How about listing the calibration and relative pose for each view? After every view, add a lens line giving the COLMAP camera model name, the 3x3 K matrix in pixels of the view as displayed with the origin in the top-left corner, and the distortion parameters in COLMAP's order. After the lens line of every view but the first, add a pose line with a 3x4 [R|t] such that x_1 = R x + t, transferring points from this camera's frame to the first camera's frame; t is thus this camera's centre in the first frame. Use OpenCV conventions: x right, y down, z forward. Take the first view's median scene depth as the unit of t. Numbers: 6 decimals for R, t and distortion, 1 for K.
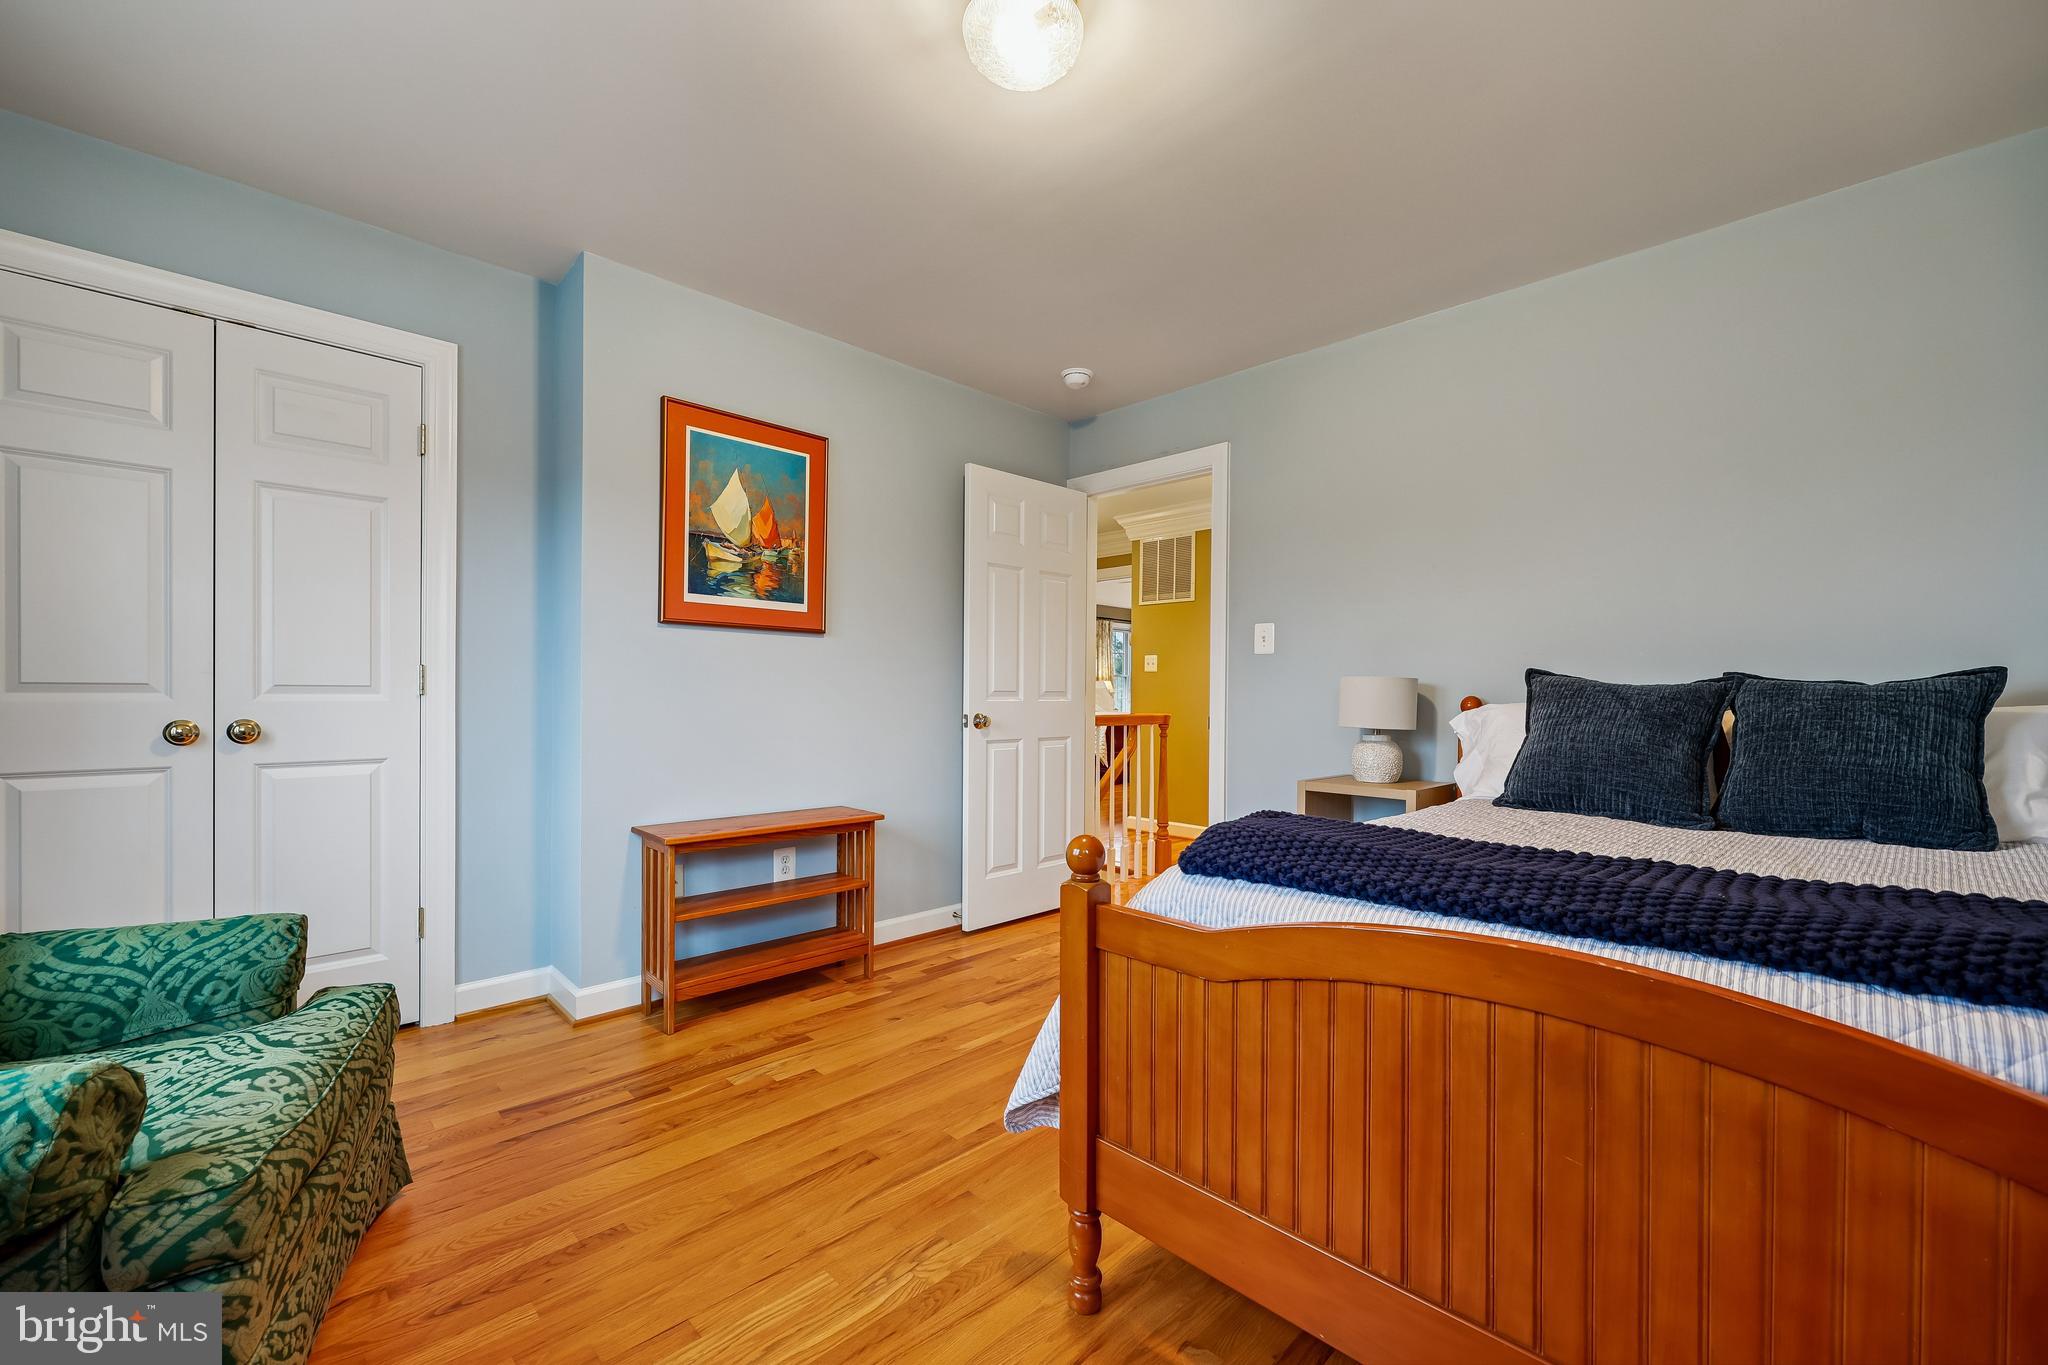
lens RADIAL K [[834.7, 0, 1046.0], [0, 834.7, 688.7], [0, 0, 1]] dist [-0.001233, 0.000041]
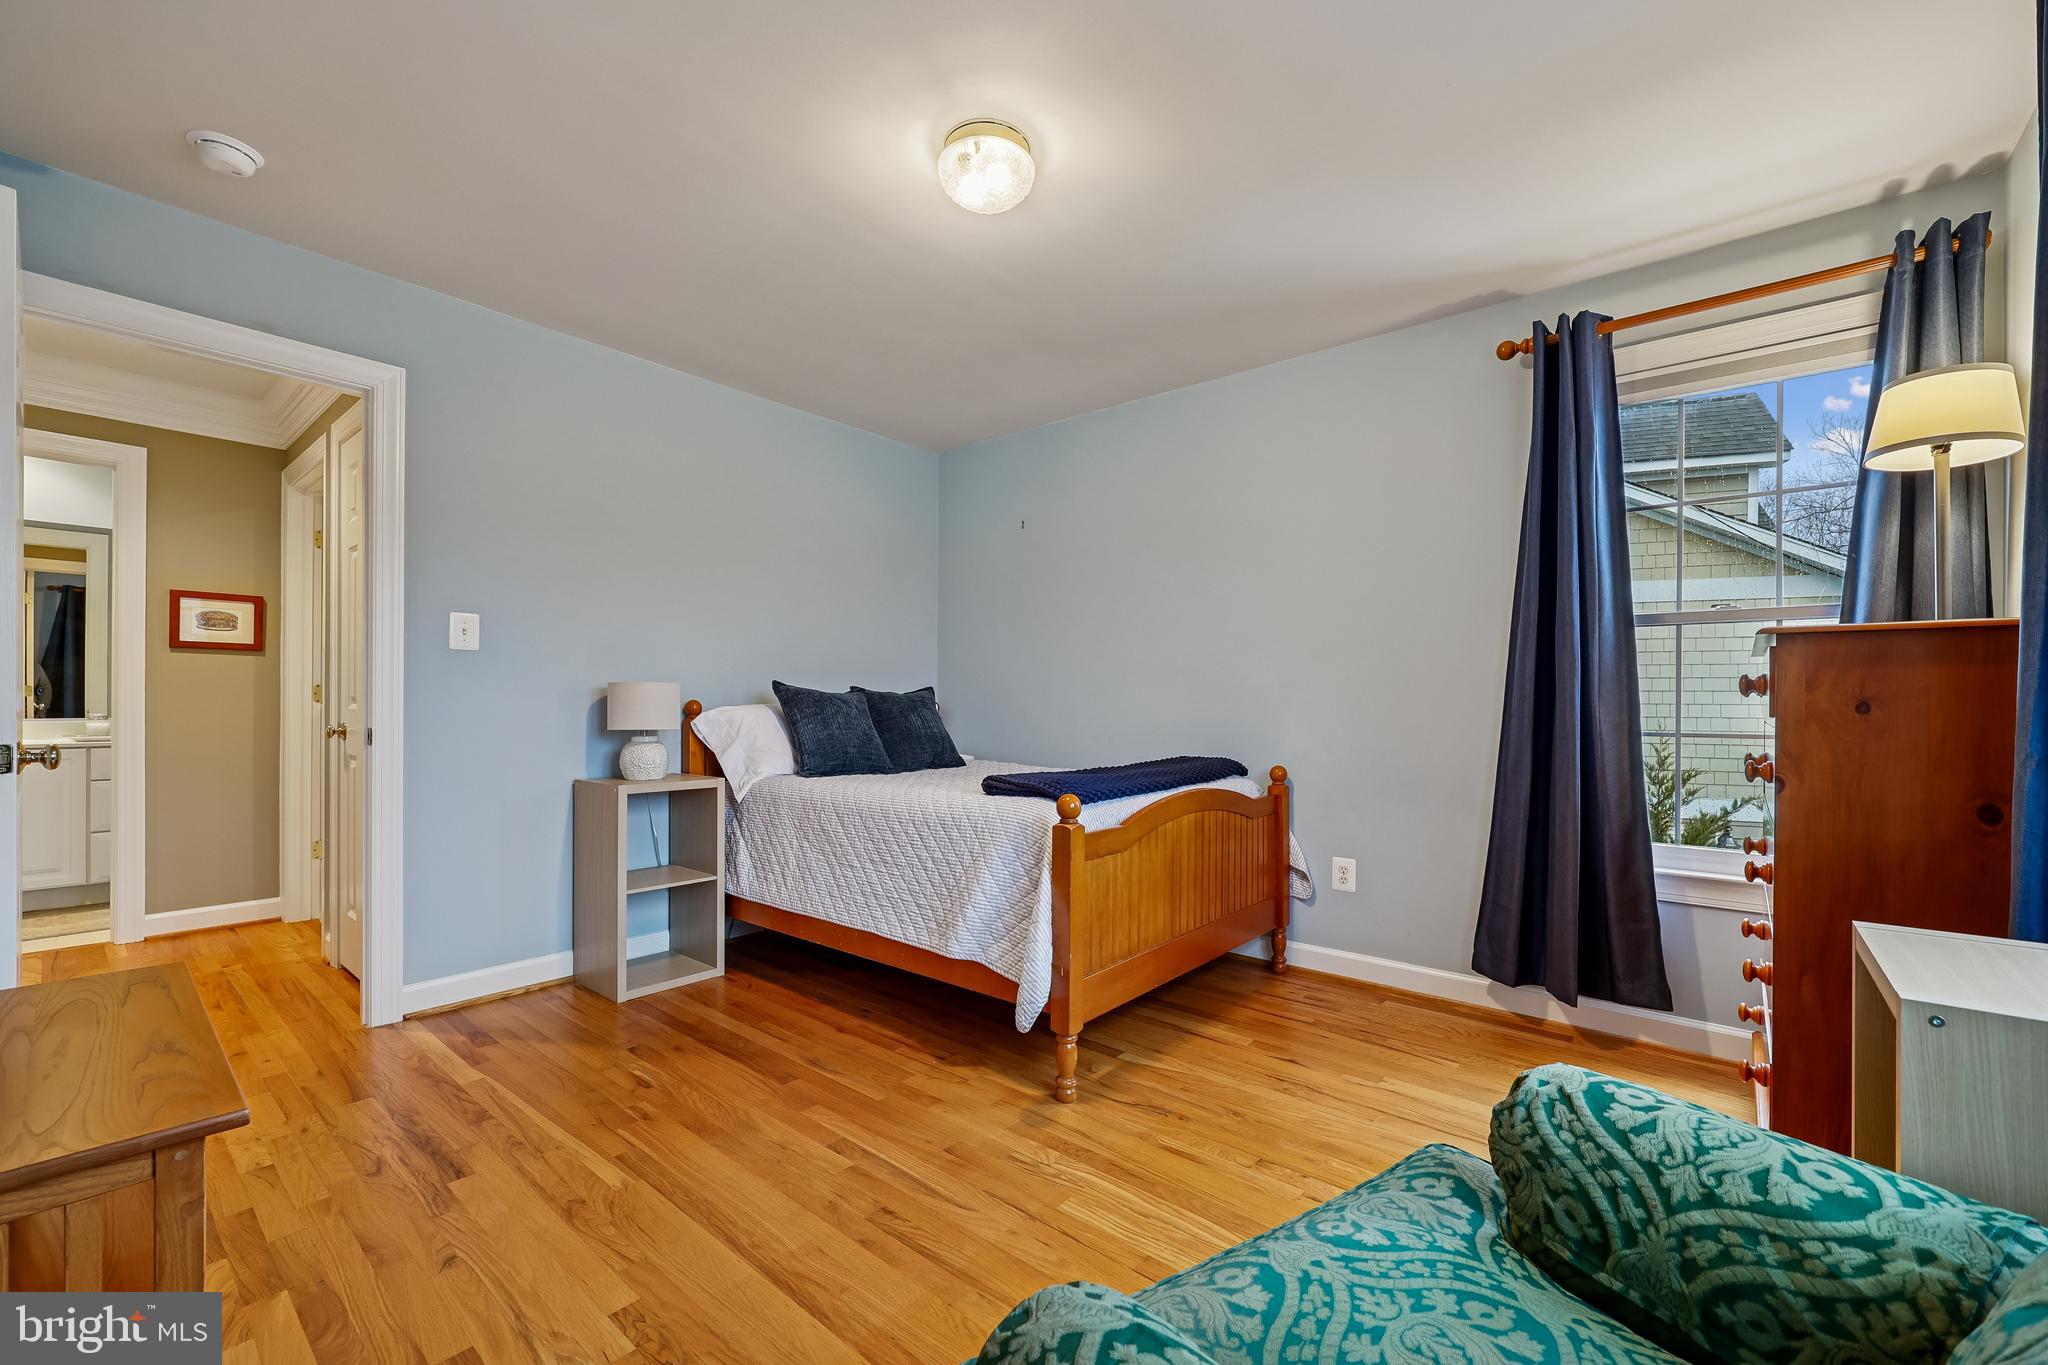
lens RADIAL K [[834.7, 0, 1044.6], [0, 834.7, 698.8], [0, 0, 1]] dist [-0.001233, 0.000041]
pose [[-0.100342, -0.004045, 0.994945, -1.466444], [-0.010430, 0.999941, 0.003013, -0.003141], [-0.994898, -0.010075, -0.100378, 1.194474]]
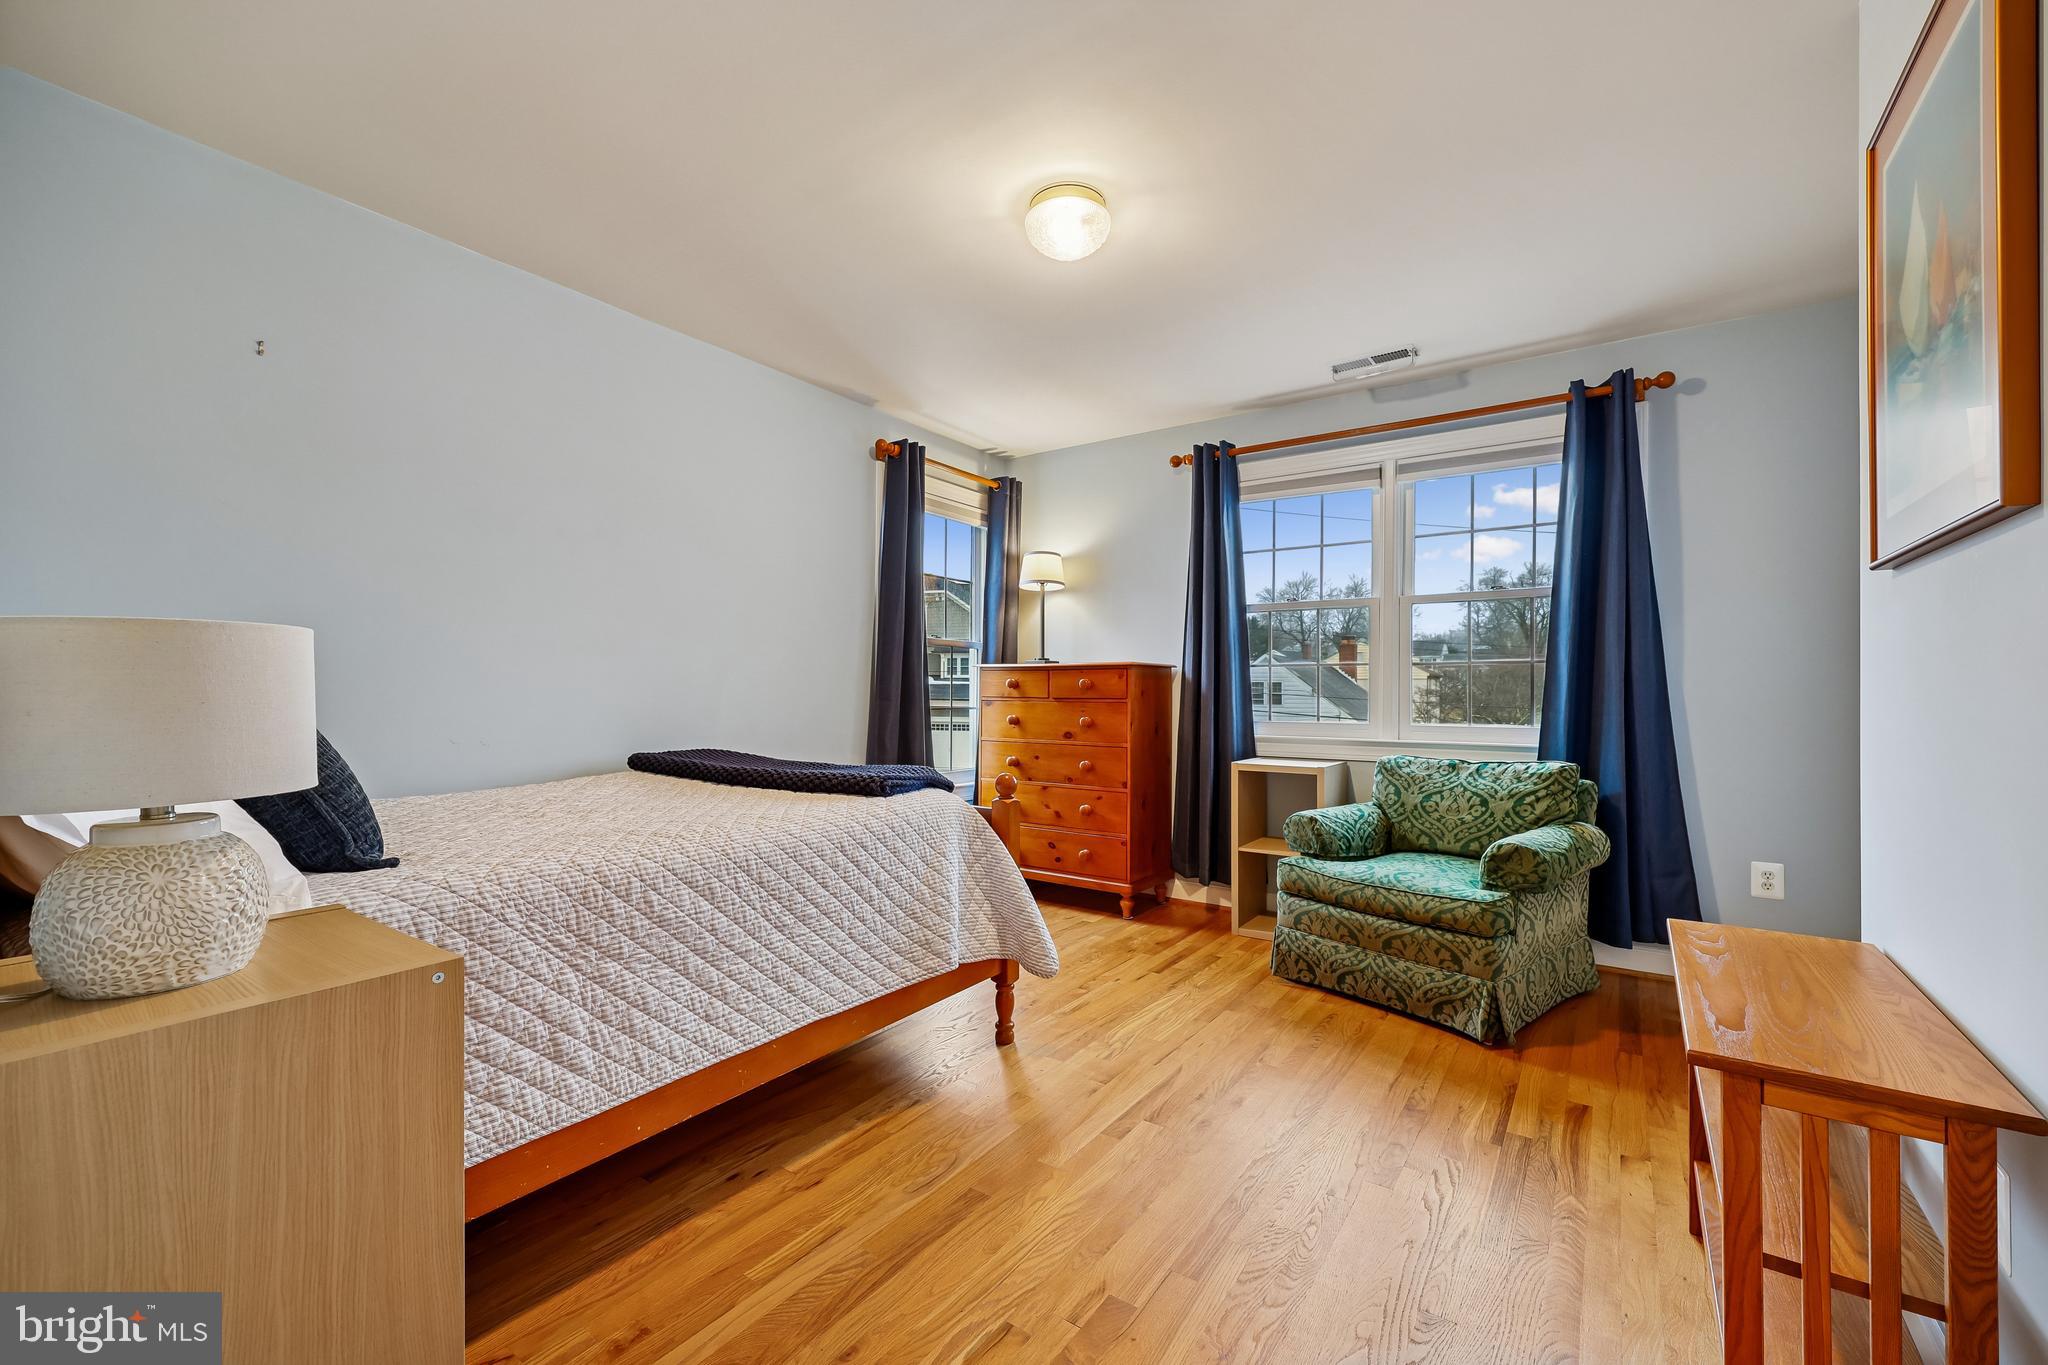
lens RADIAL K [[834.7, 0, 1025.1], [0, 834.7, 681.3], [0, 0, 1]] dist [-0.001233, 0.000041]
pose [[-0.984428, -0.013870, -0.175242, 0.316971], [-0.010785, 0.999770, -0.018545, 0.017123], [0.175459, -0.016367, -0.984351, 2.720653]]
